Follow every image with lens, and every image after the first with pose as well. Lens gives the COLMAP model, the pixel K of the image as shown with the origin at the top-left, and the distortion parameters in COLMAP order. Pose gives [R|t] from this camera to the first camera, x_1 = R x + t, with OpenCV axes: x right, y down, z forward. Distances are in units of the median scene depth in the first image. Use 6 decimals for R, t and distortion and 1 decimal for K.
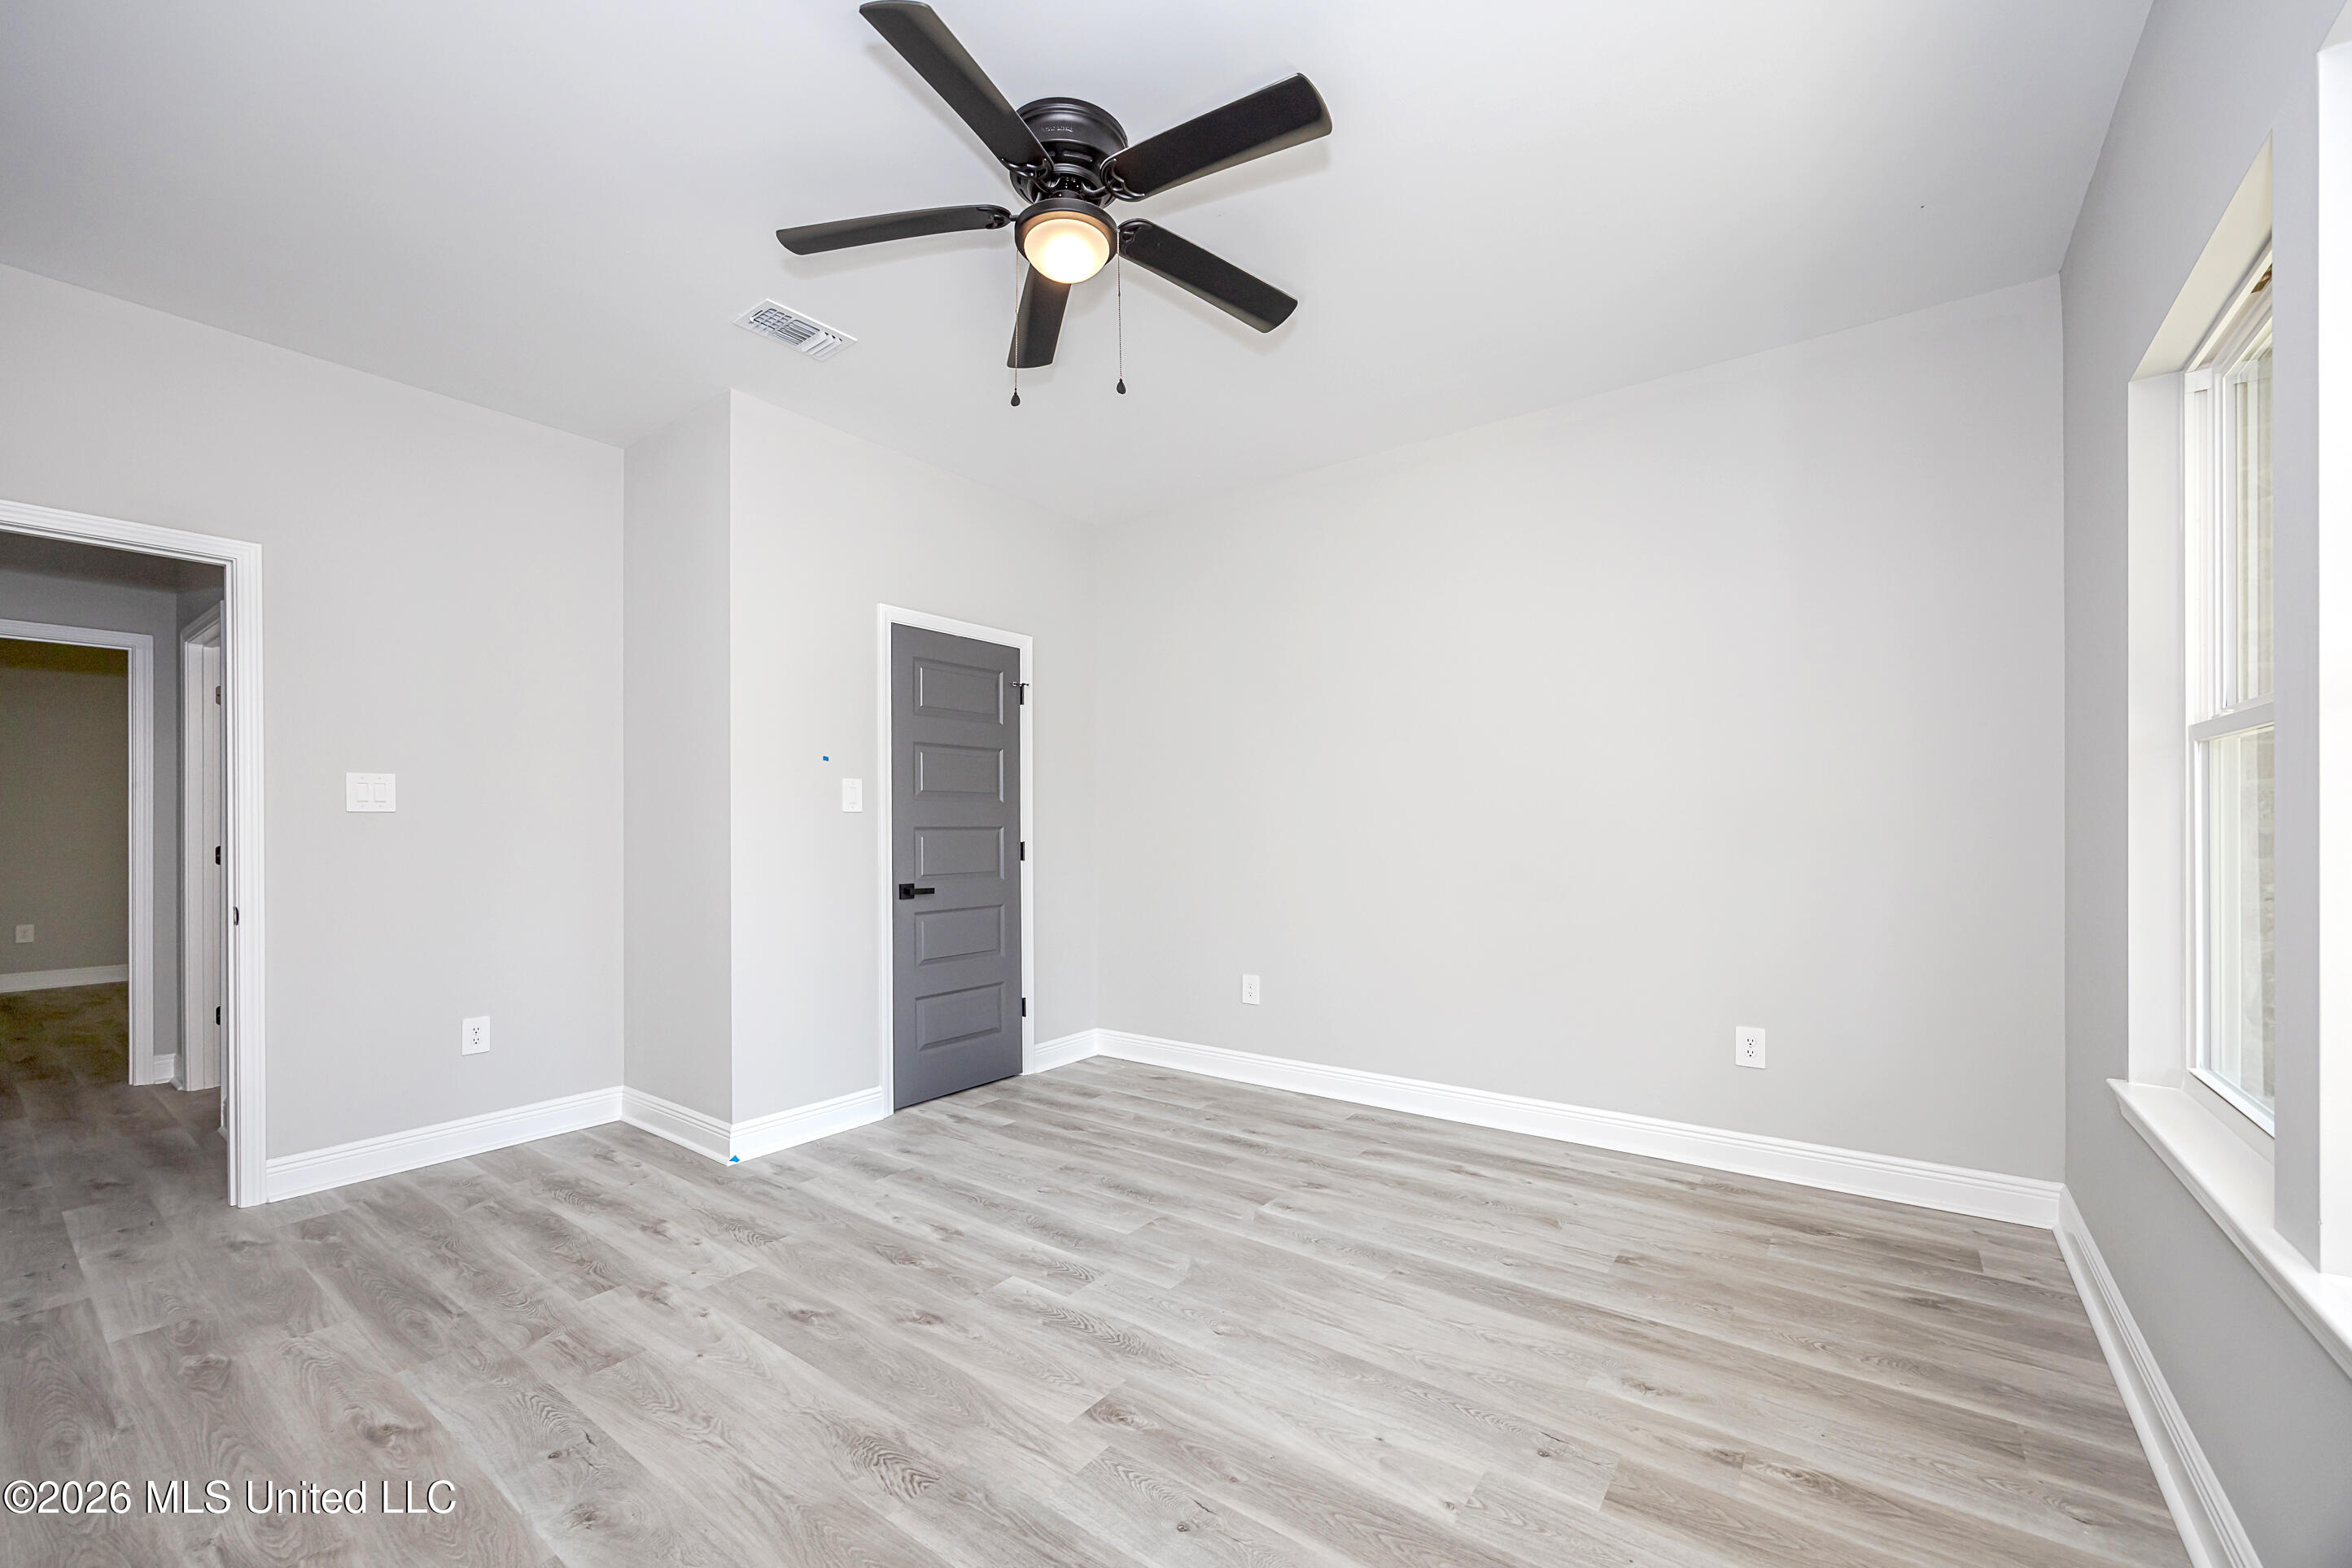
lens RADIAL K [[936.2, 0, 1210.0], [0, 936.2, 832.9], [0, 0, 1]] dist [-0.000682, 0.000701]
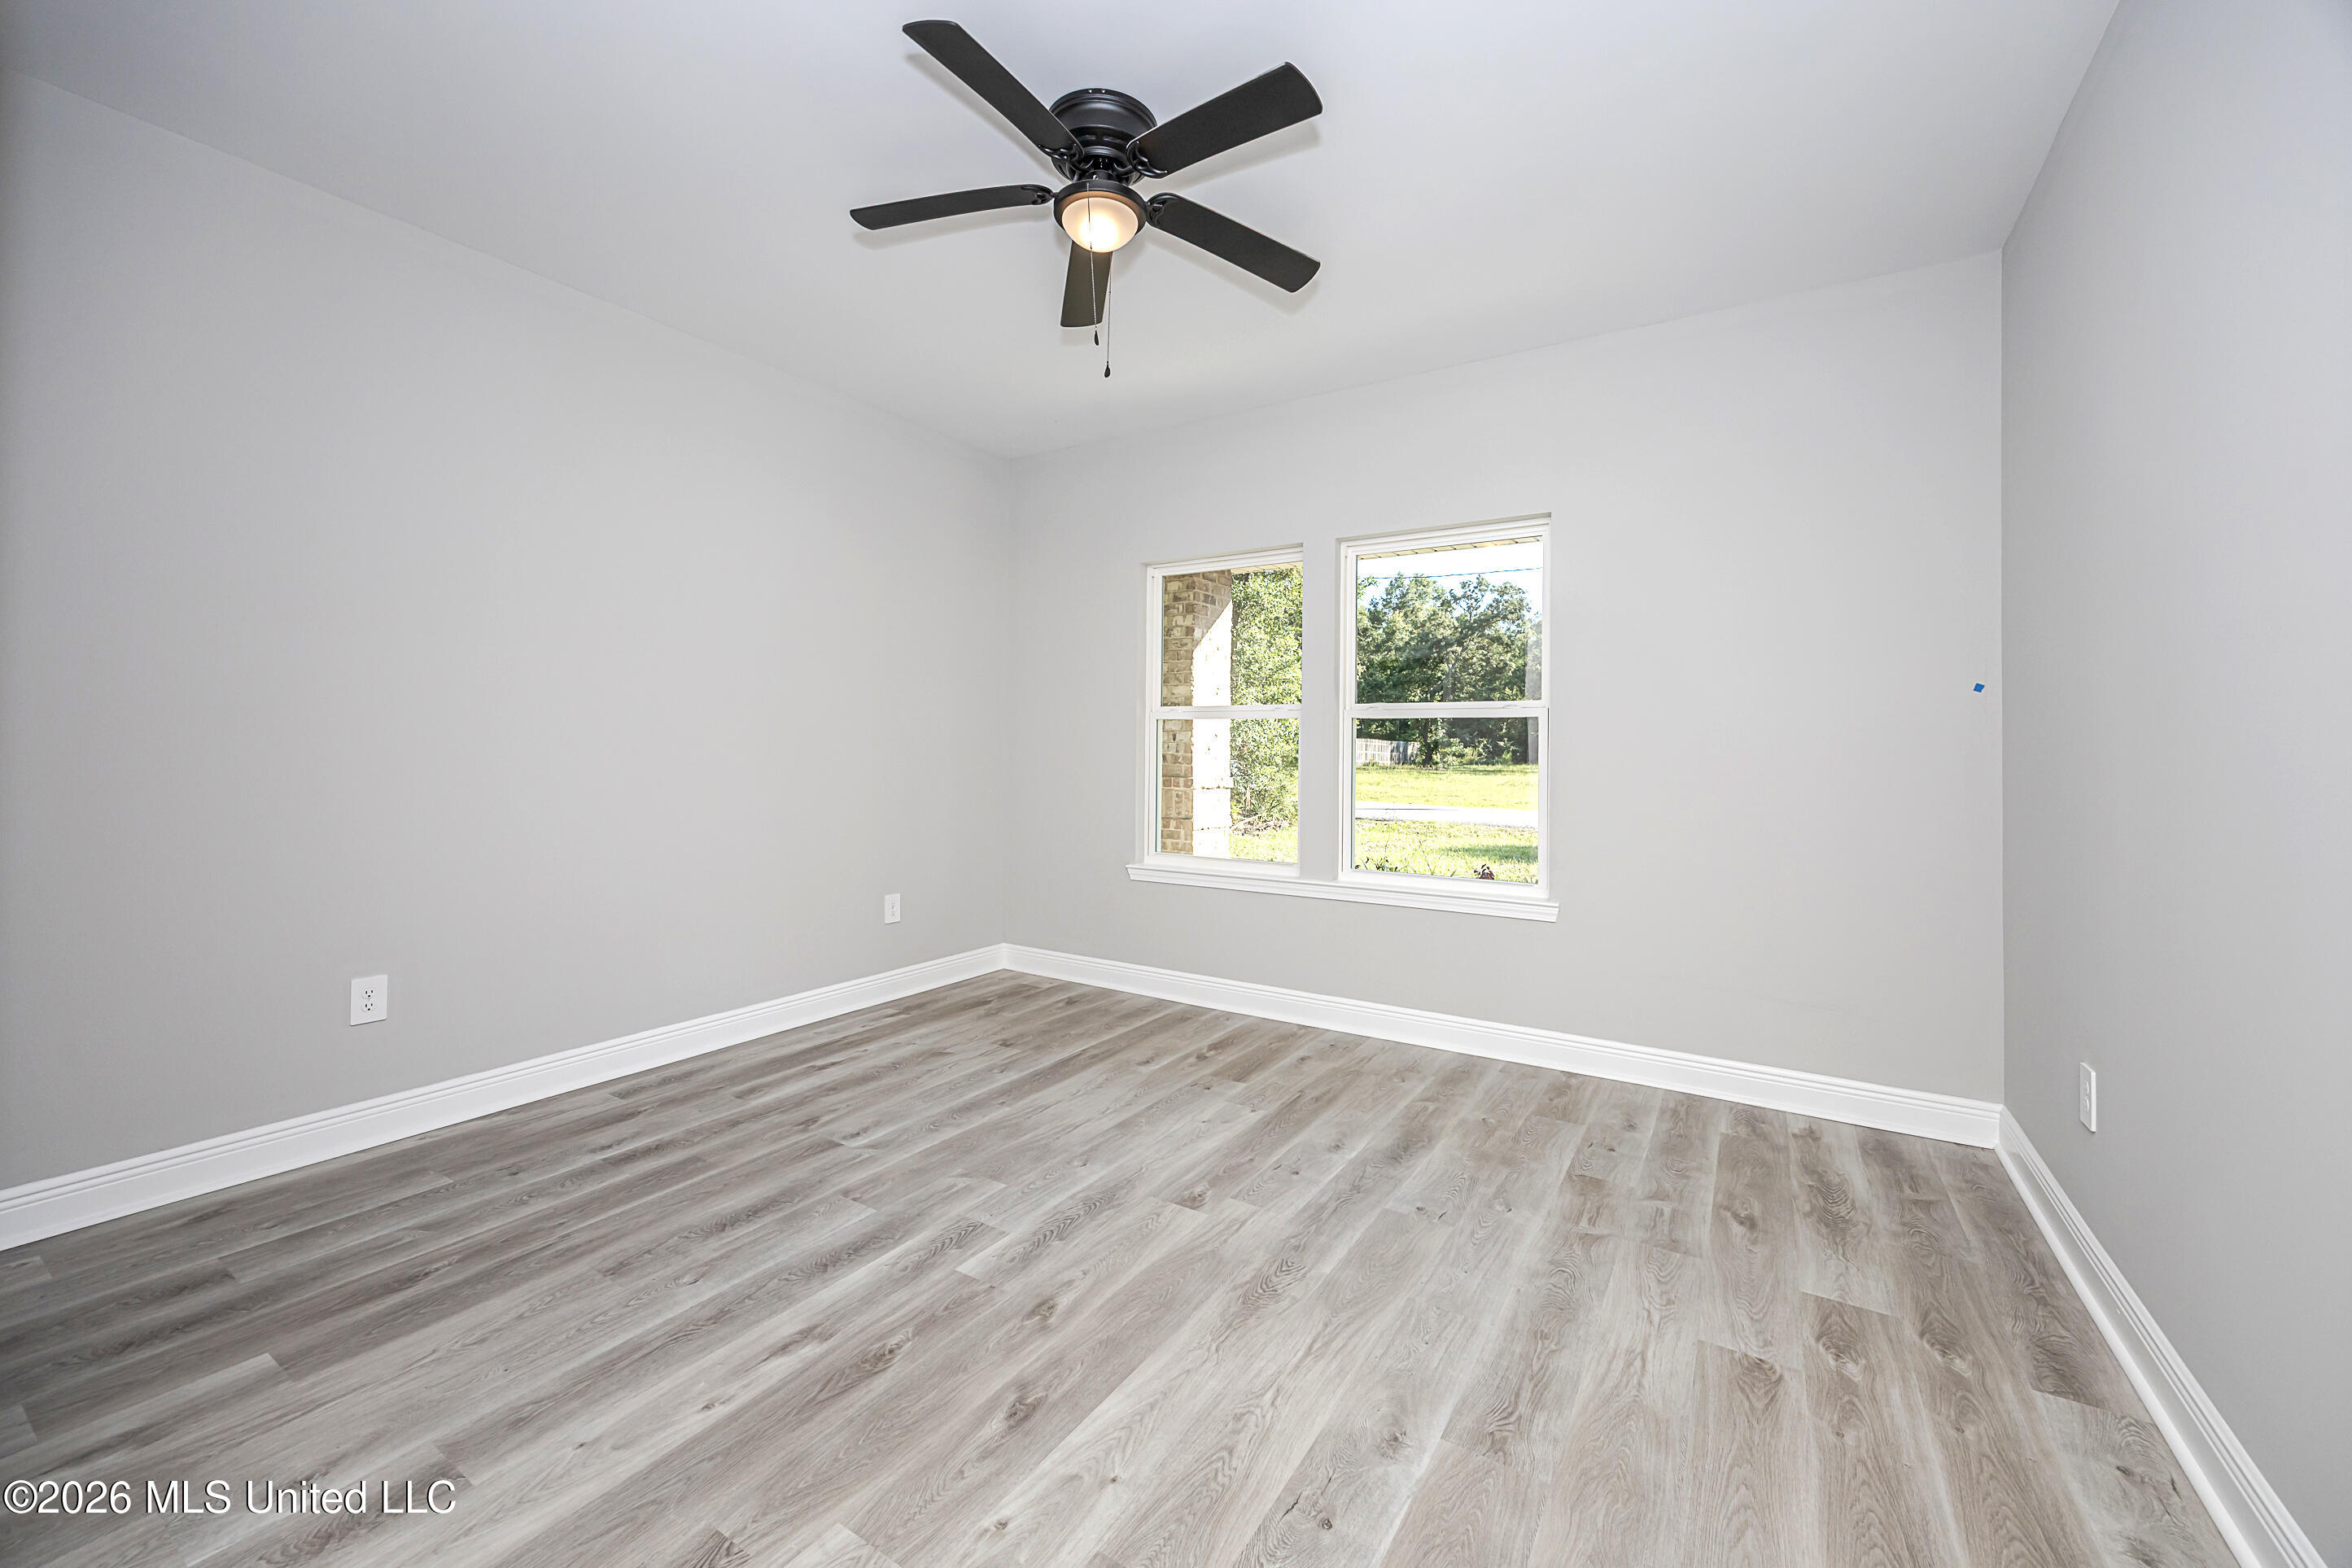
lens RADIAL K [[936.2, 0, 1181.1], [0, 936.2, 767.1], [0, 0, 1]] dist [-0.000682, 0.000701]
pose [[-0.072730, -0.009800, 0.997304, -0.976809], [-0.003398, 0.999948, 0.009578, 0.003098], [-0.997346, -0.002692, -0.072759, 0.776986]]
